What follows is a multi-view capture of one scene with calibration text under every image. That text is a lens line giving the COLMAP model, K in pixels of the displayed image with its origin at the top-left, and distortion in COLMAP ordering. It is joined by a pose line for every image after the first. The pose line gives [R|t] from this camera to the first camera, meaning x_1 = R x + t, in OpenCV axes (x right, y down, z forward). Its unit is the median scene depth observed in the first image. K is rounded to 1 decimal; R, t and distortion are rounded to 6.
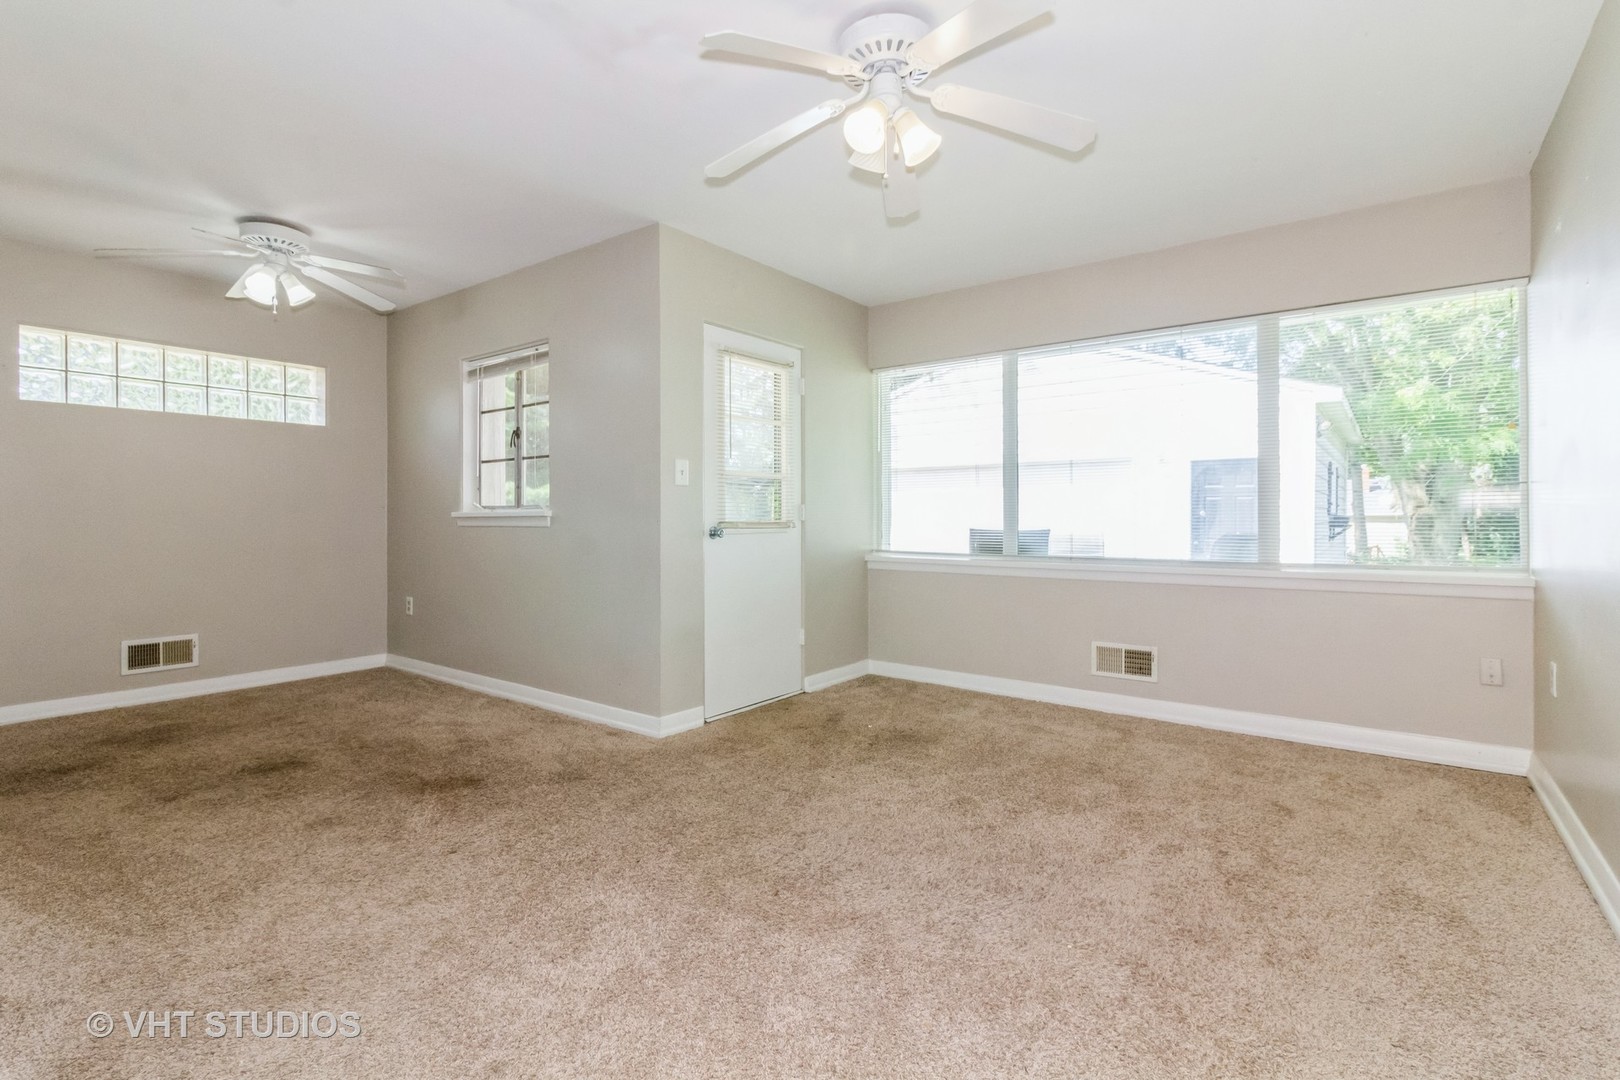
lens RADIAL K [[759.4, 0, 810.4], [0, 759.4, 520.5], [0, 0, 1]] dist [0.004468, 0.001410]
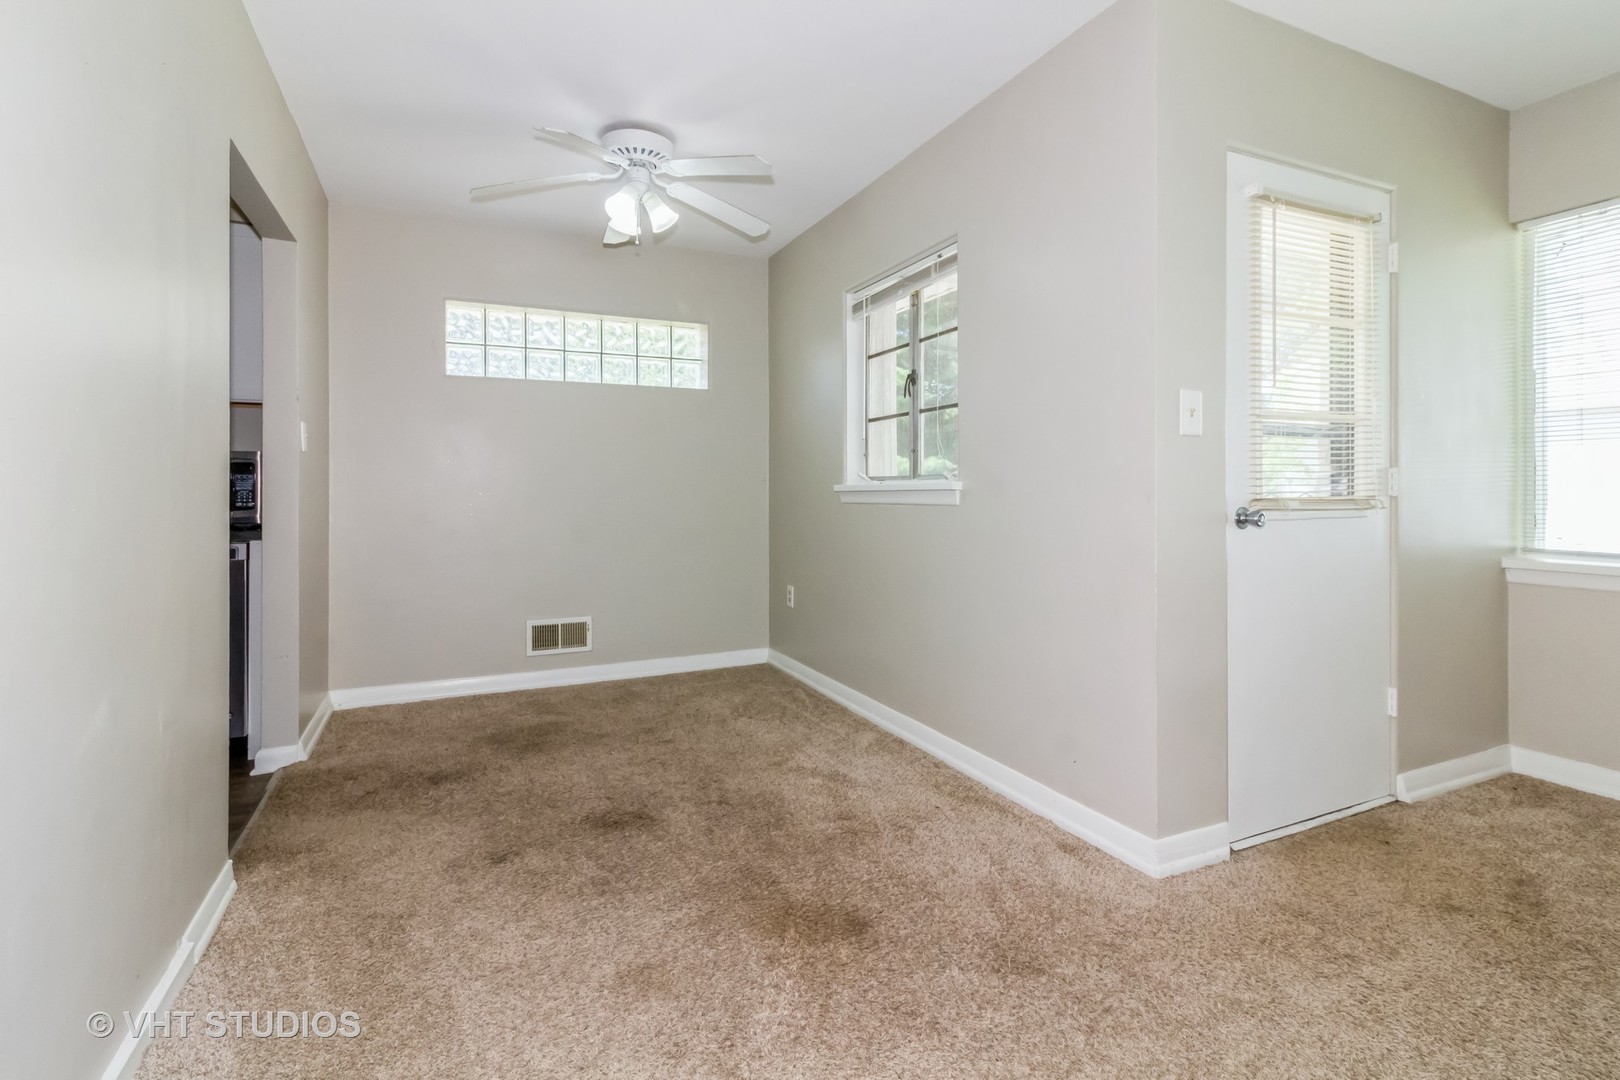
lens RADIAL K [[759.4, 0, 809.9], [0, 759.4, 493.5], [0, 0, 1]] dist [0.004468, 0.001410]
pose [[0.884558, -0.001044, -0.466430, -0.138045], [0.000907, 0.999999, -0.000518, -0.002018], [0.466430, 0.000035, 0.884558, 0.318412]]
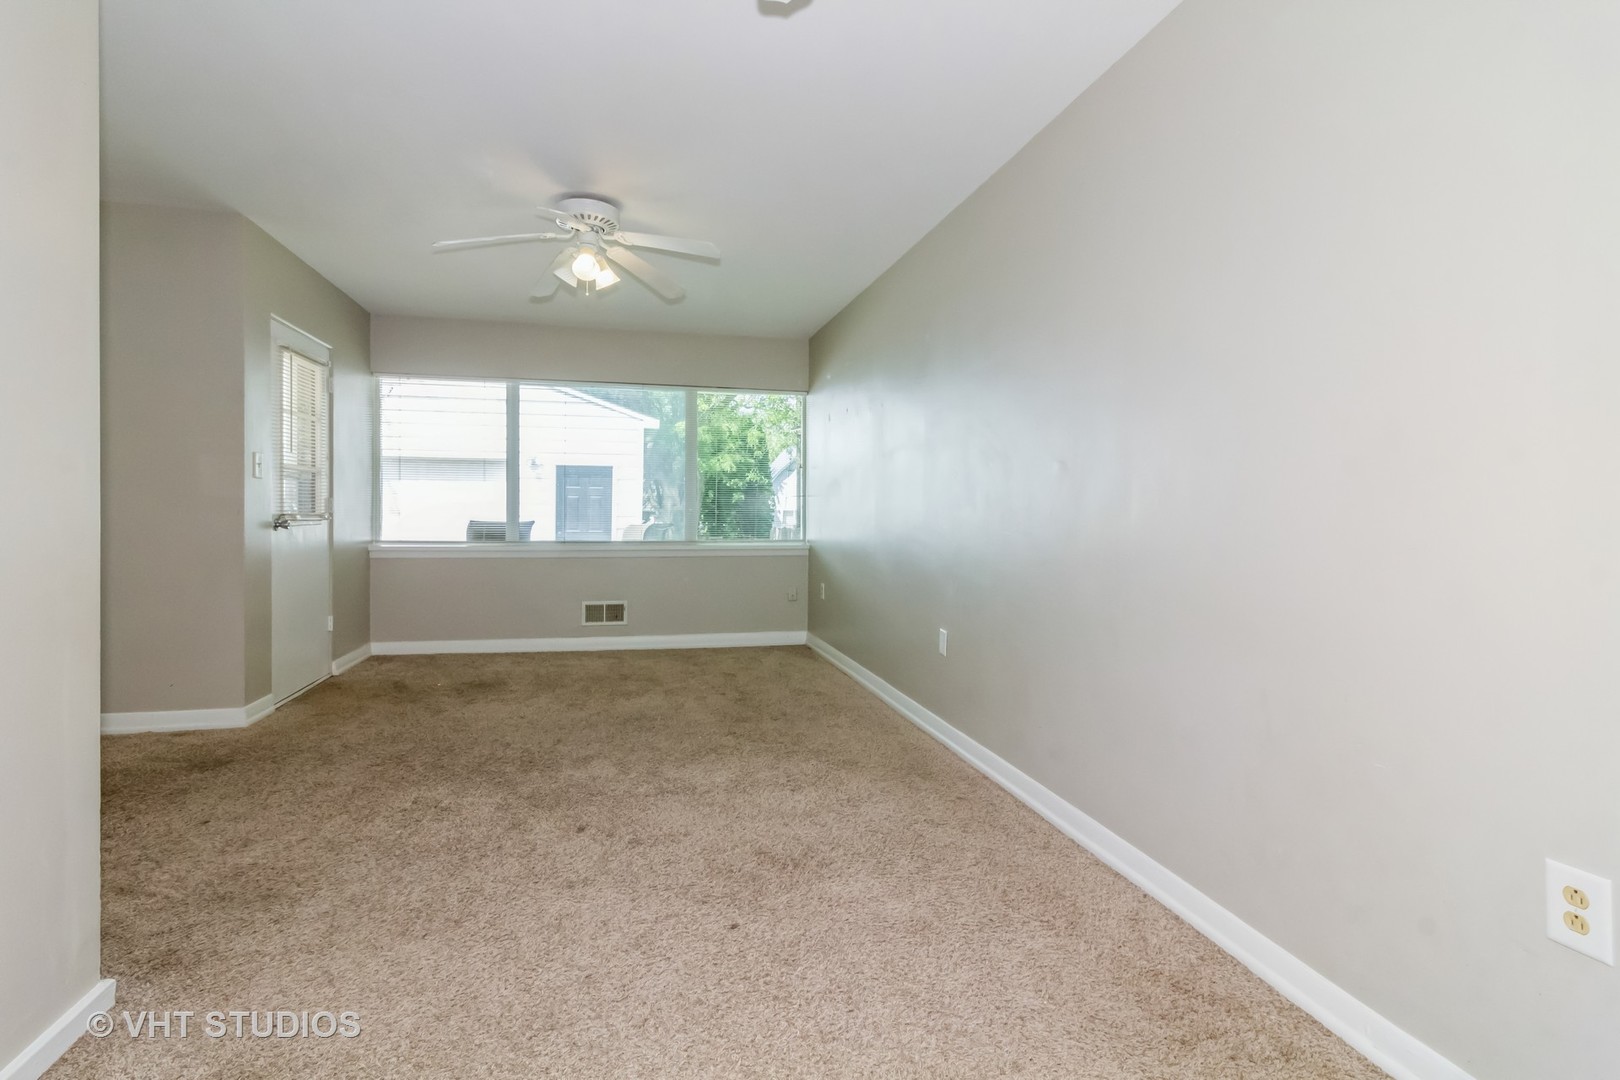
lens RADIAL K [[759.4, 0, 797.8], [0, 759.4, 526.0], [0, 0, 1]] dist [0.004468, 0.001410]
pose [[0.642648, -0.007358, 0.766126, -0.428242], [-0.004716, 0.999897, 0.013559, 0.001346], [-0.766147, -0.012327, 0.642548, -0.180784]]
